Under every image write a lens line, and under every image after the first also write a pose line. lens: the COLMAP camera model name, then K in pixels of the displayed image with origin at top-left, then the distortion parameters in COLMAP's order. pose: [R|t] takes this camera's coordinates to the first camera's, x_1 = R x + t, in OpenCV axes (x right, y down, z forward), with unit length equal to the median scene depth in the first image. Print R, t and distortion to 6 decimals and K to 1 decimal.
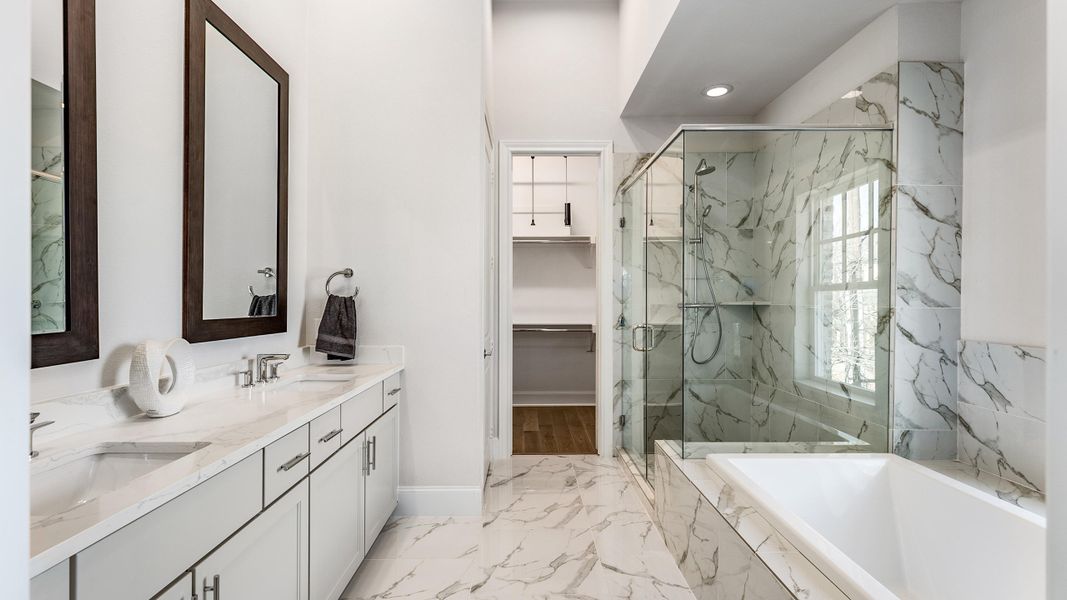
lens RADIAL K [[490.7, 0, 532.4], [0, 490.7, 299.3], [0, 0, 1]] dist [0.003669, -0.000019]
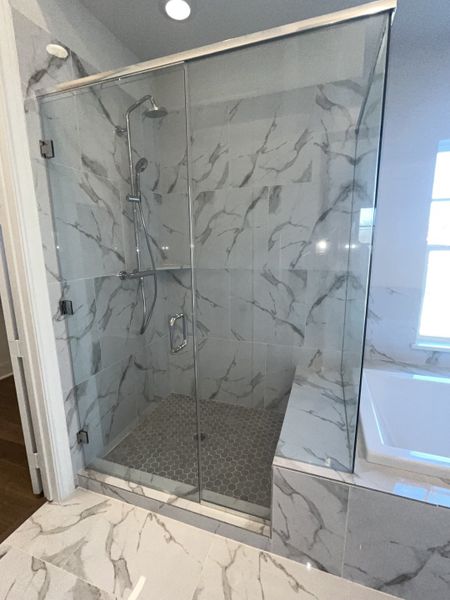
lens RADIAL K [[281.4, 0, 225.0], [0, 281.4, 300.0], [0, 0, 1]] dist [0.000192, 0.000722]
pose [[0.345385, -0.183018, 0.920442, -0.101256], [0.013969, 0.981693, 0.189956, -0.037528], [-0.938357, -0.052751, 0.341618, 0.689236]]
